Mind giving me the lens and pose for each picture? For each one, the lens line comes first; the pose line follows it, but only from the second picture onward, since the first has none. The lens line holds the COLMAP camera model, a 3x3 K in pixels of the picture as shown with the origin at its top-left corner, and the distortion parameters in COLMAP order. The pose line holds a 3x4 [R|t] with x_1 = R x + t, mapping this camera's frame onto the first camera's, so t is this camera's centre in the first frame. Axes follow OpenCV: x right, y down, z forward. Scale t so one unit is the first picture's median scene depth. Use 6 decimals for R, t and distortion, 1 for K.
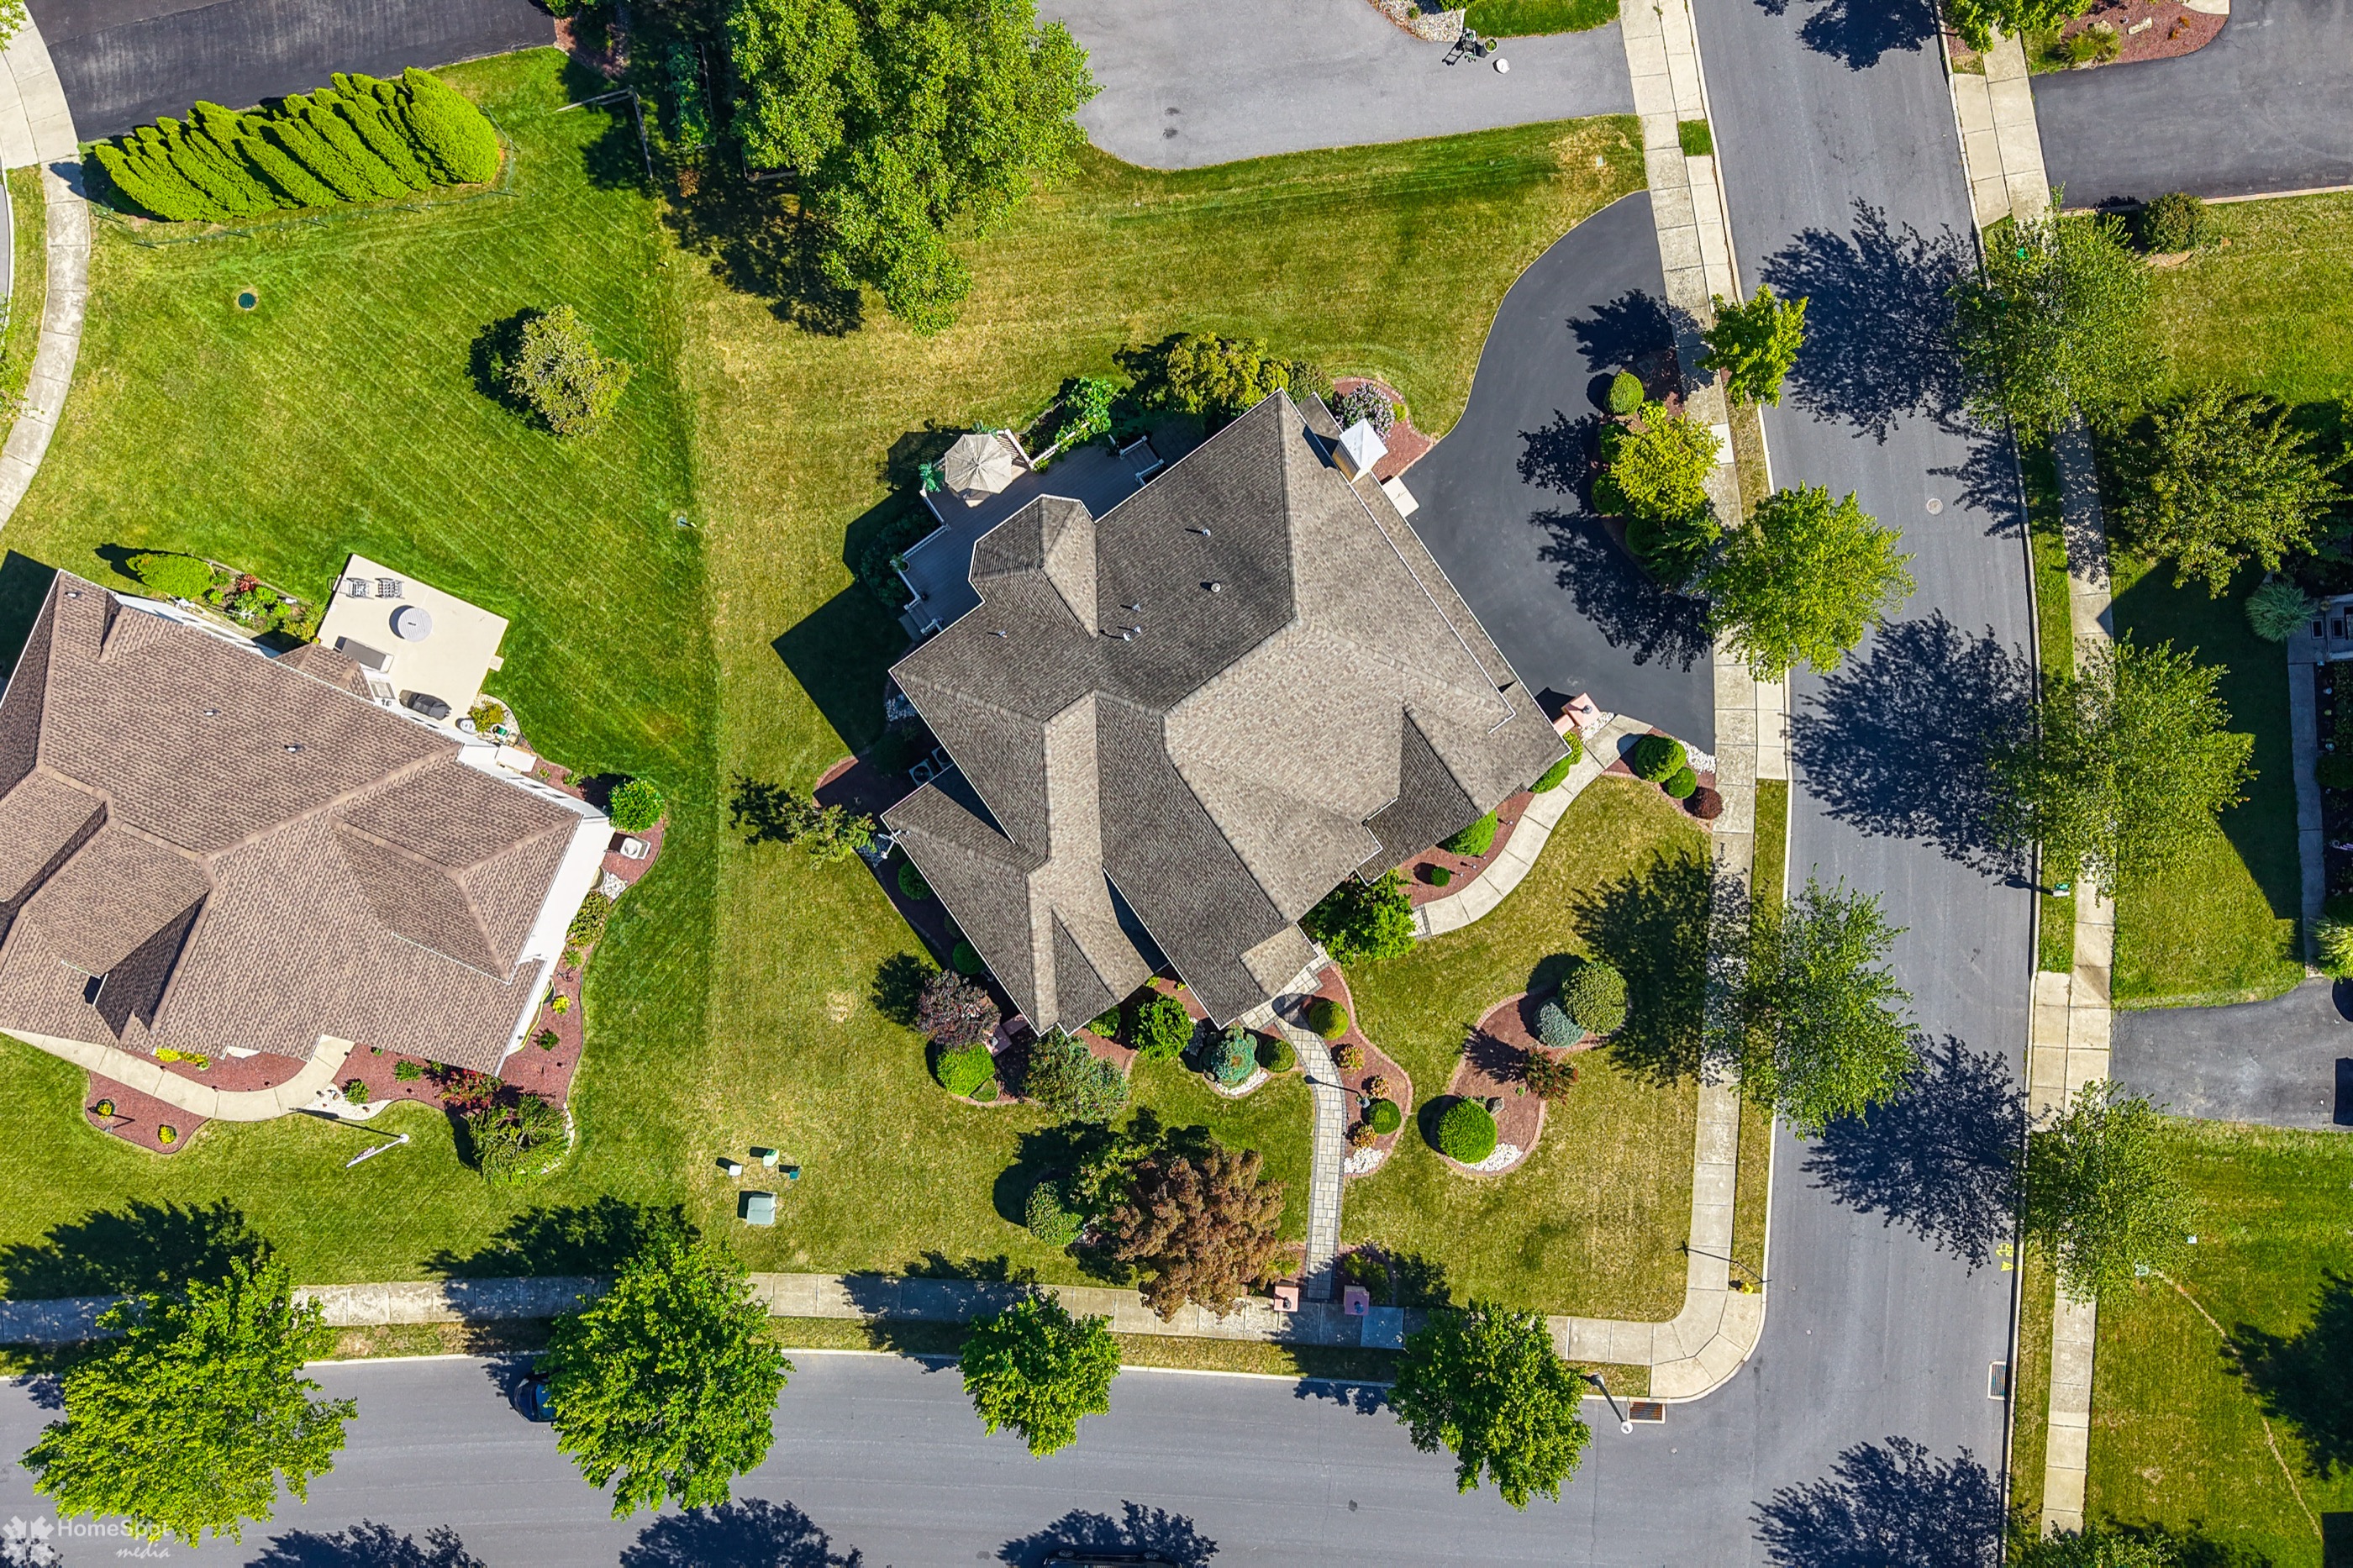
lens RADIAL K [[1859.6, 0, 1171.2], [0, 1859.6, 783.4], [0, 0, 1]] dist [0.058770, -0.092534]
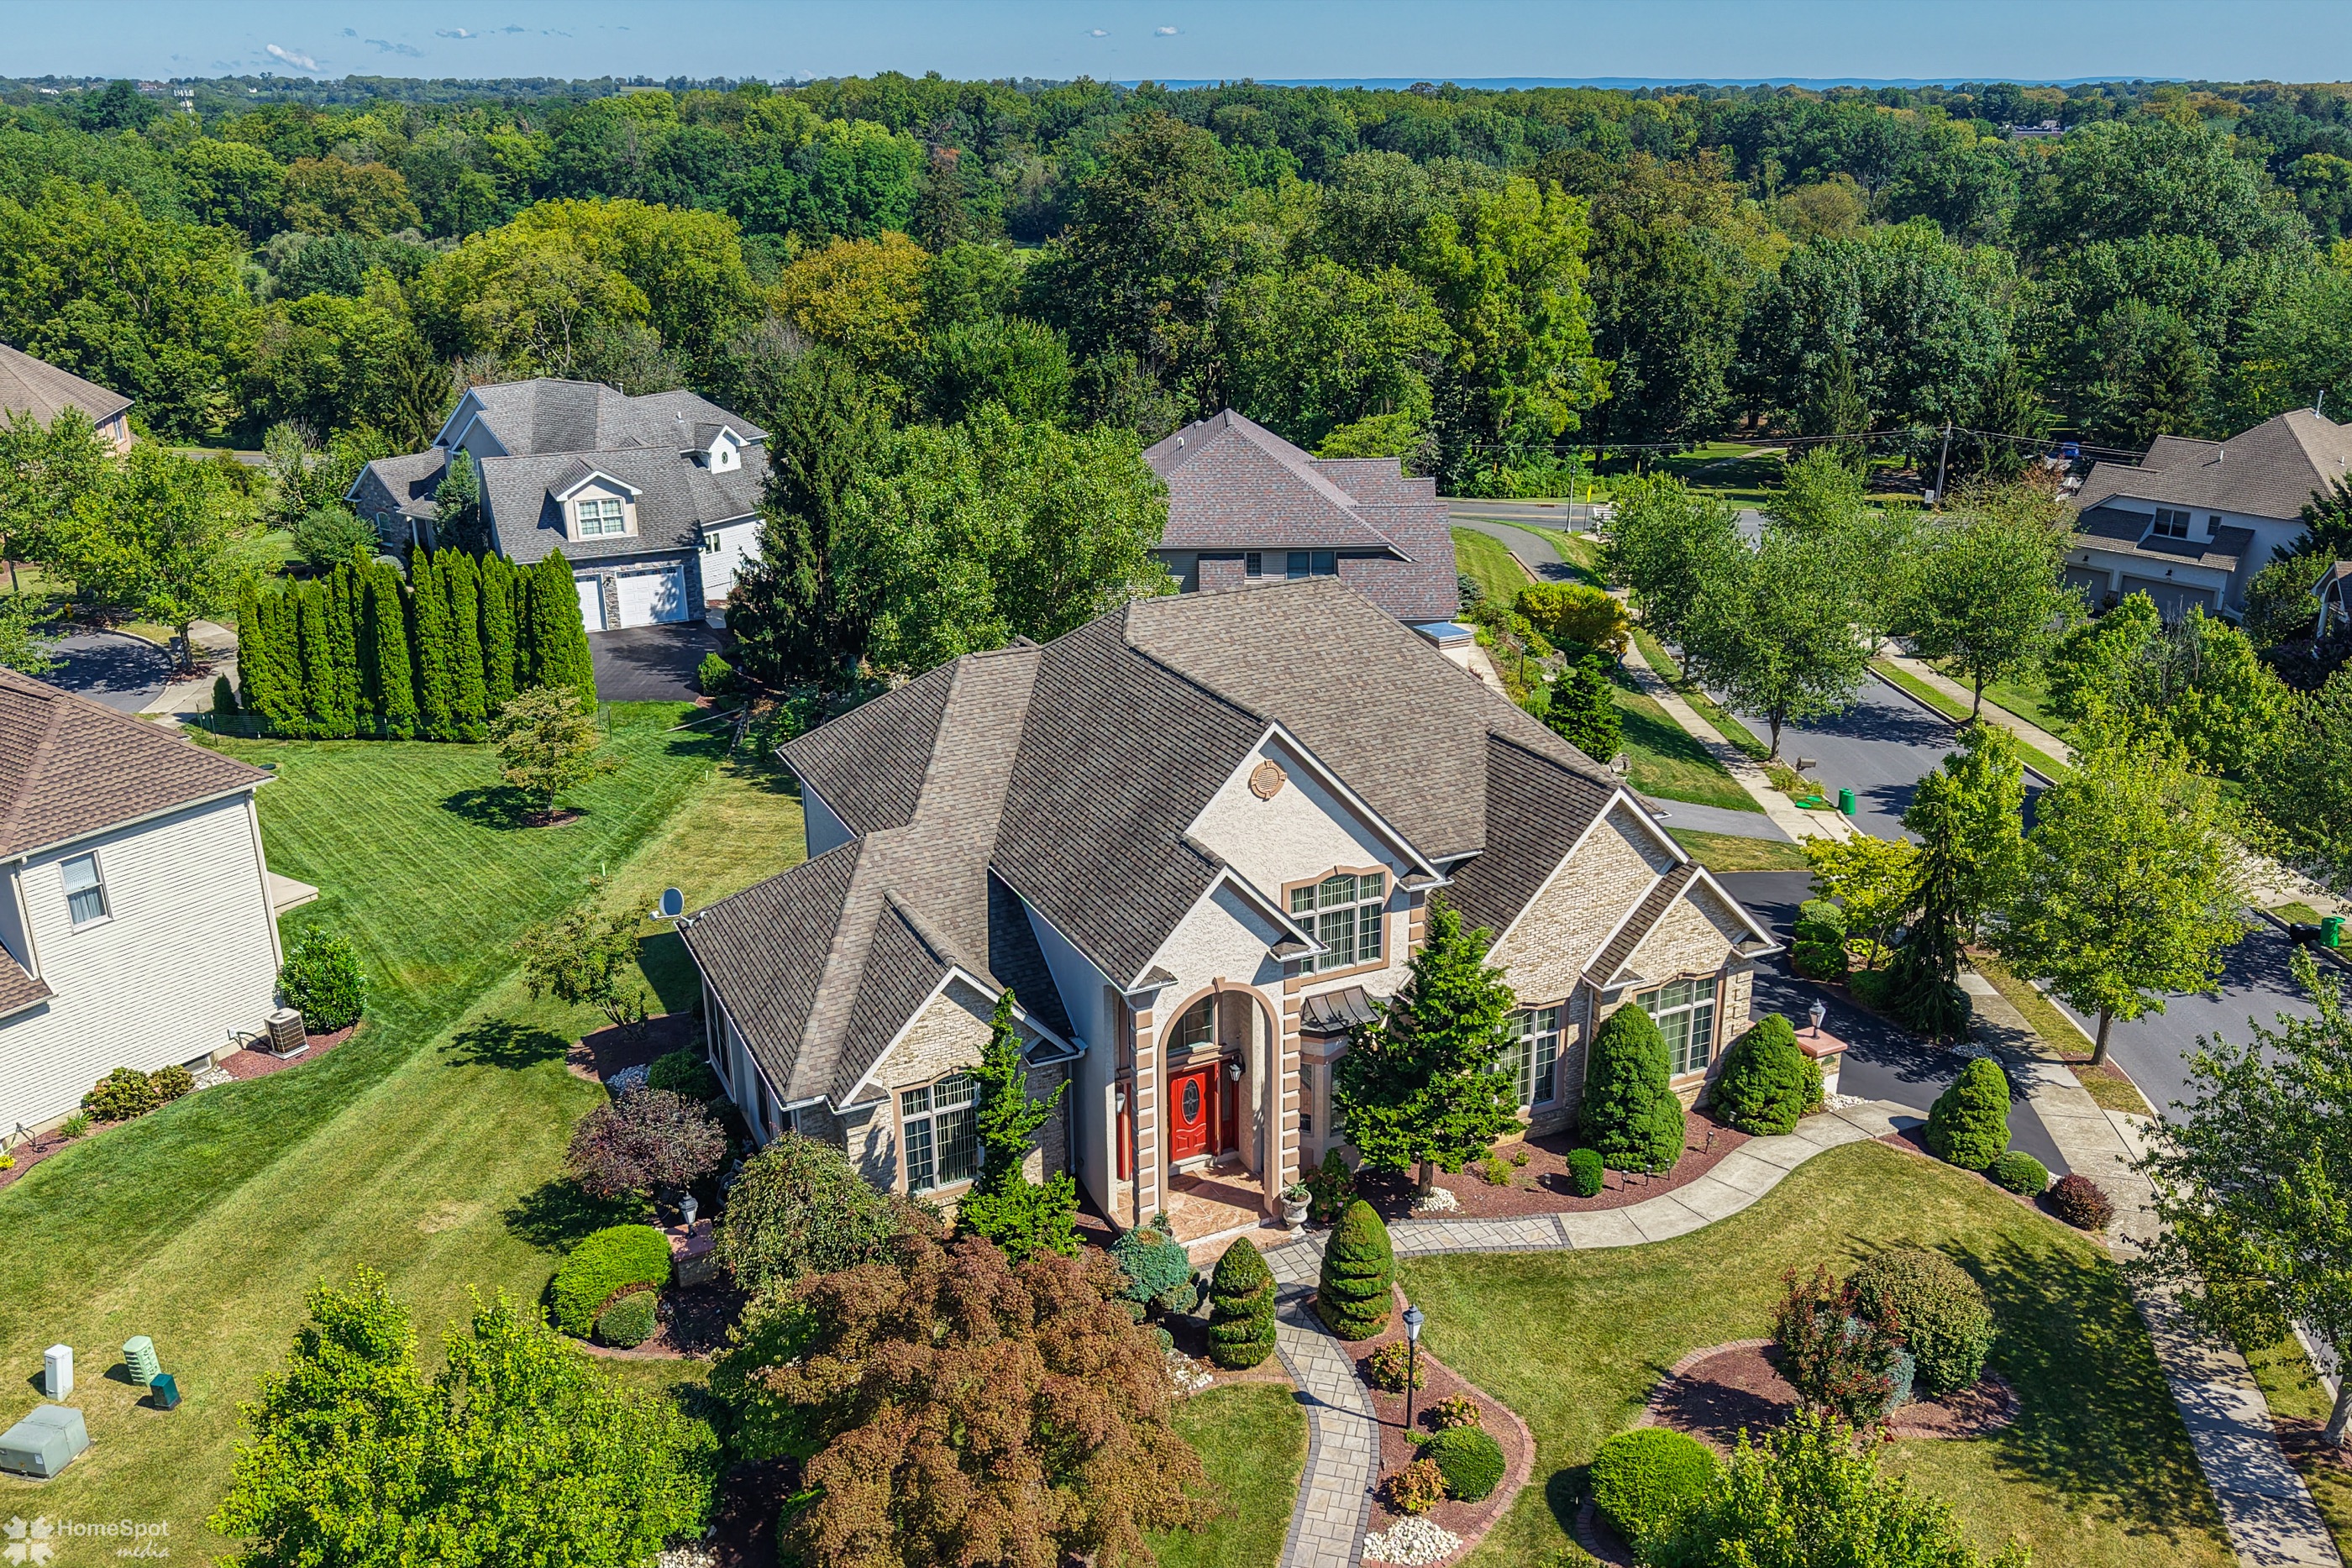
lens RADIAL K [[1895.5, 0, 1173.8], [0, 1895.5, 779.9], [0, 0, 1]] dist [0.057432, -0.090471]
pose [[0.983972, 0.041752, -0.173367, 0.117565], [-0.177437, 0.326047, -0.928552, 0.548989], [0.017756, 0.944431, 0.328230, 0.702912]]
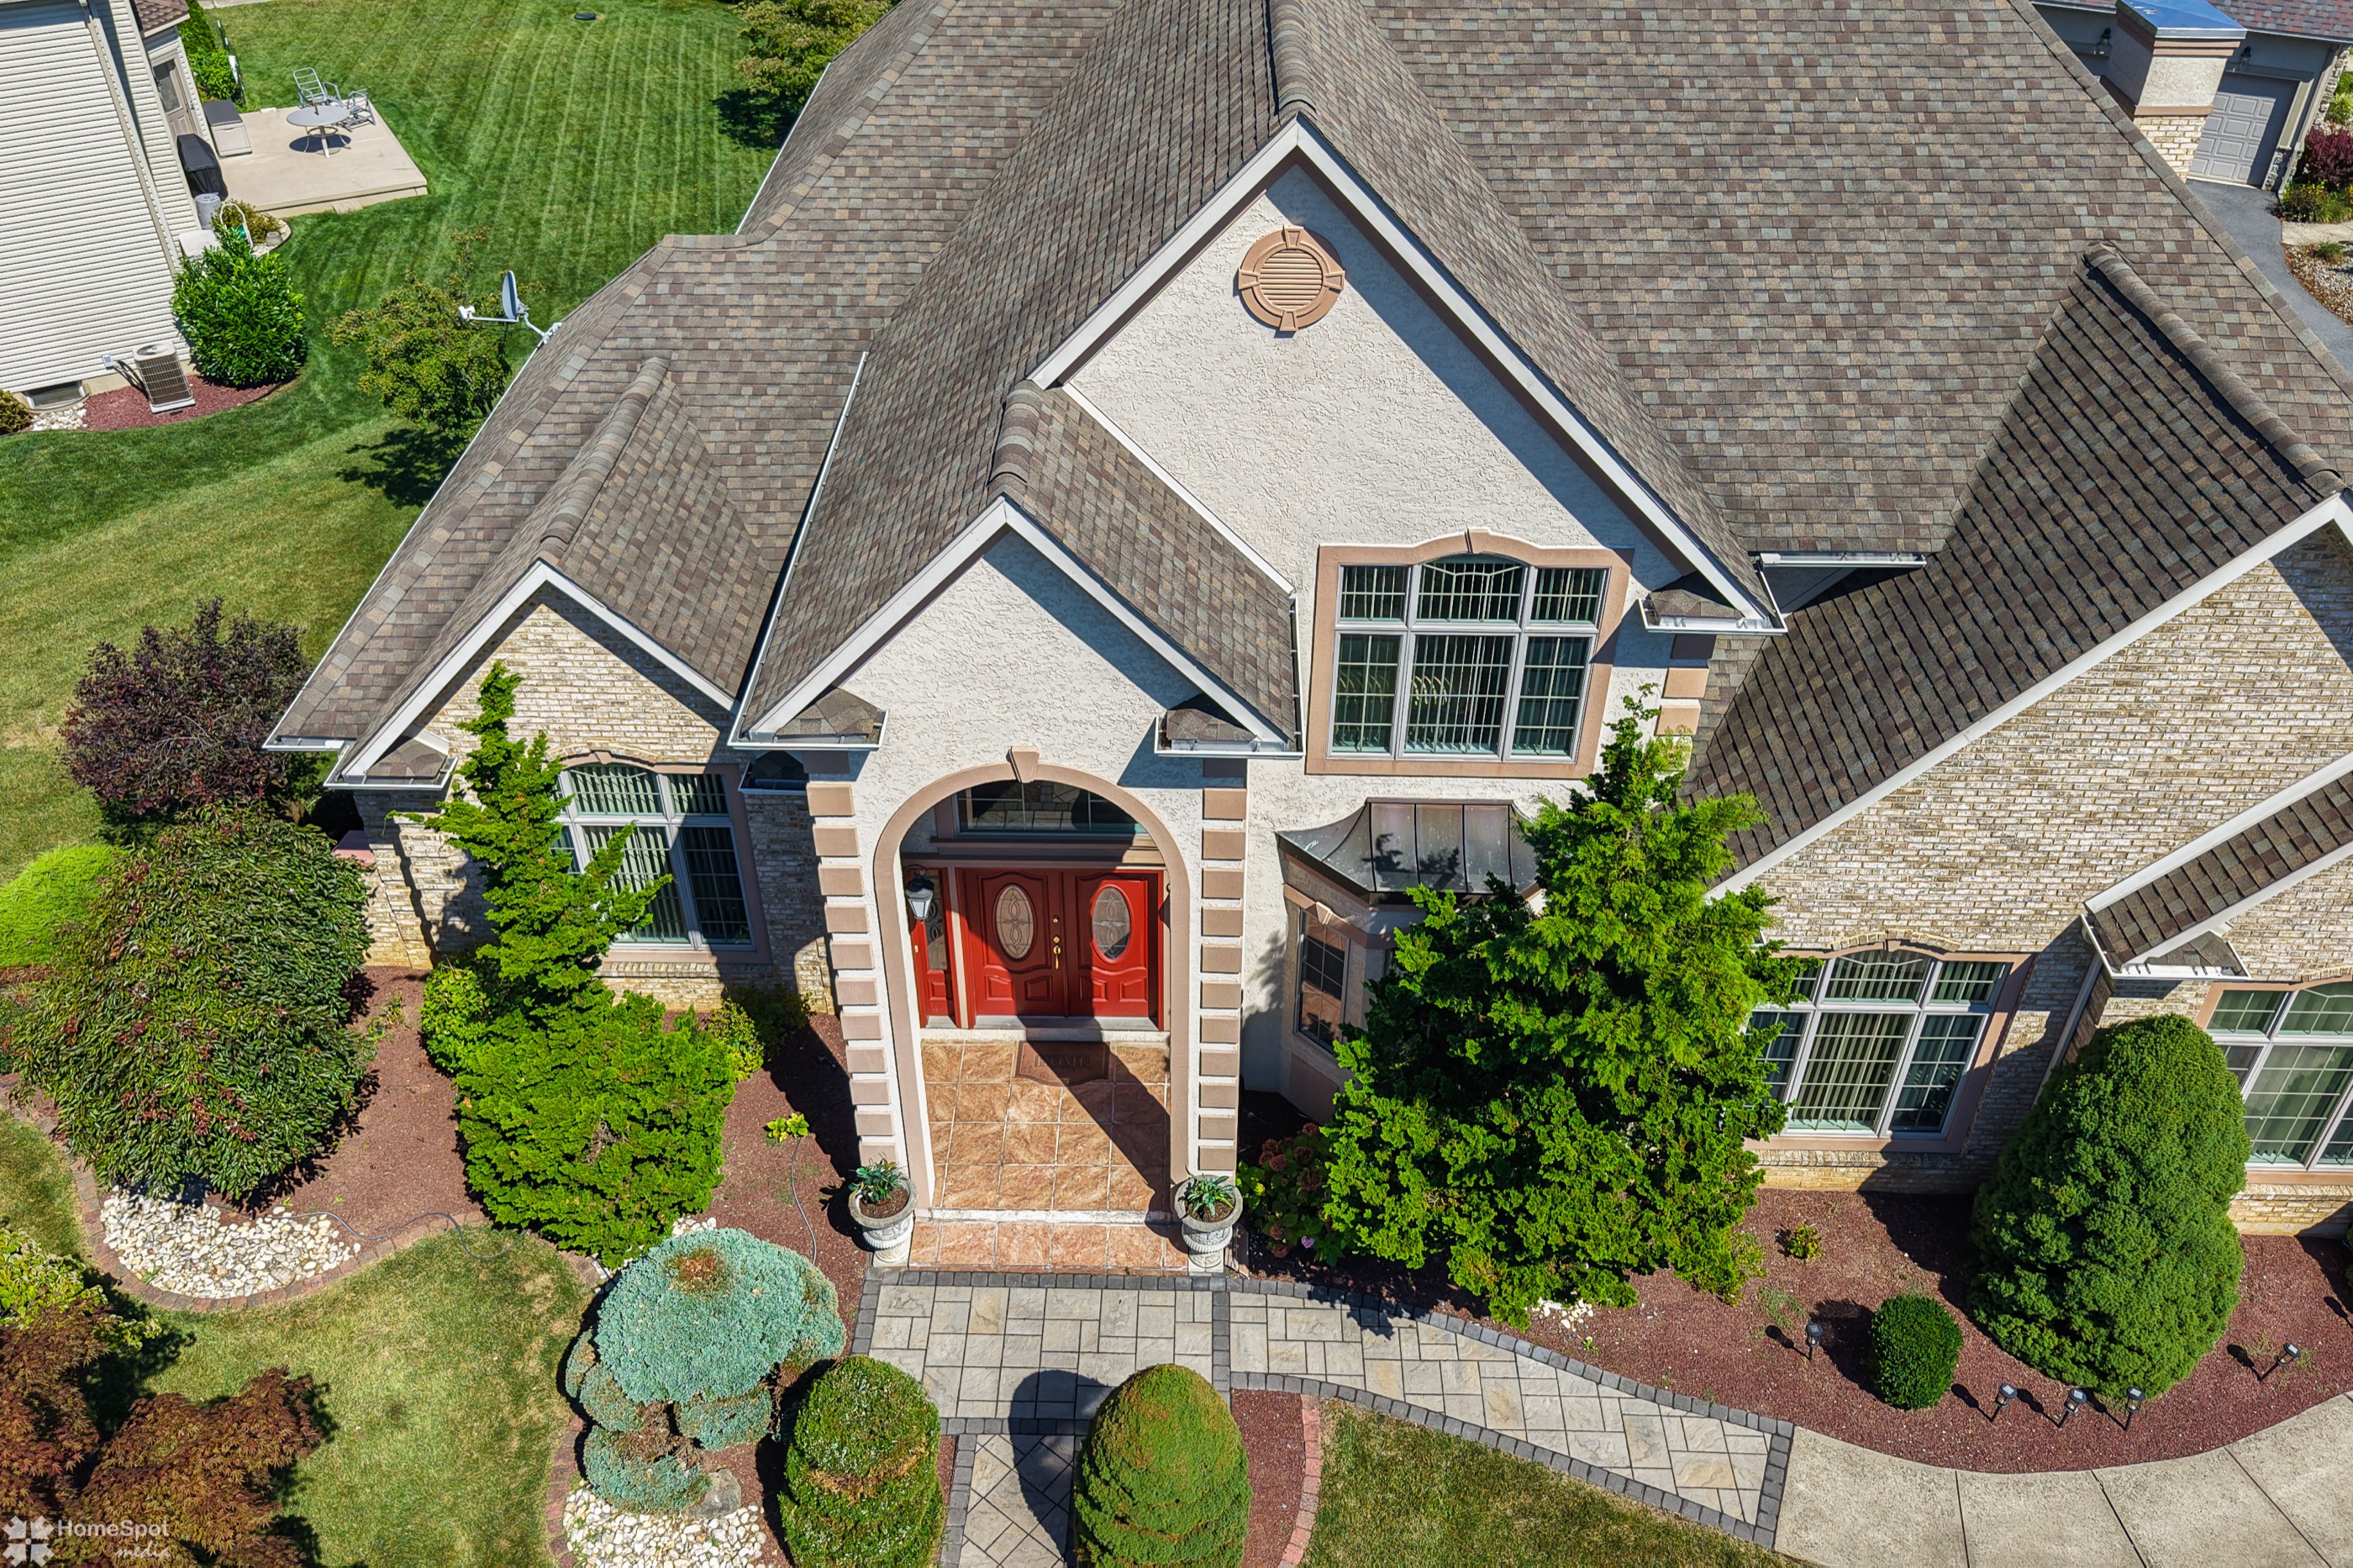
lens RADIAL K [[1852.4, 0, 1172.1], [0, 1852.4, 790.5], [0, 0, 1]] dist [0.058331, -0.090221]
pose [[0.797997, 0.363641, -0.480589, 0.156969], [-0.602655, 0.485078, -0.633645, 0.218767], [0.002705, 0.795276, 0.606241, 0.798145]]
